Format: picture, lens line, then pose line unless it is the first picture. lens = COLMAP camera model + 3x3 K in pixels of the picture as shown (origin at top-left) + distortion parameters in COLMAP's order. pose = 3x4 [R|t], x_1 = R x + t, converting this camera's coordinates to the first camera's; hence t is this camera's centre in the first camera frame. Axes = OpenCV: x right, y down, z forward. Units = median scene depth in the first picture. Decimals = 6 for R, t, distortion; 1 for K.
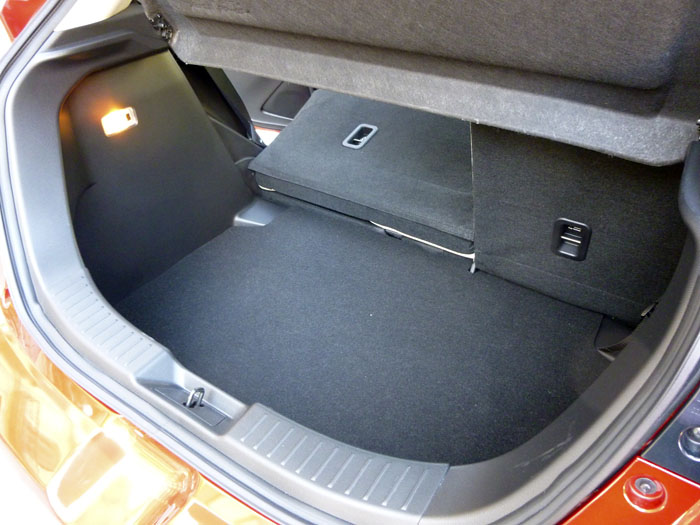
lens RADIAL K [[522.4, 0, 350.0], [0, 522.4, 262.5], [0, 0, 1]] dist [-0.081027, 0.050245]
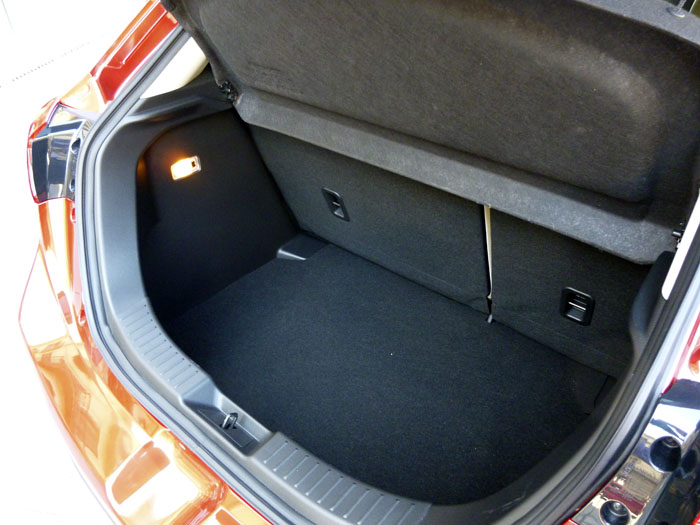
lens RADIAL K [[522.4, 0, 350.0], [0, 522.4, 262.5], [0, 0, 1]] dist [-0.081027, 0.050245]
pose [[0.993134, 0.082637, -0.082806, 0.044048], [-0.084516, 0.996232, -0.019445, -0.099708], [0.080887, 0.026310, 0.996376, -0.173432]]
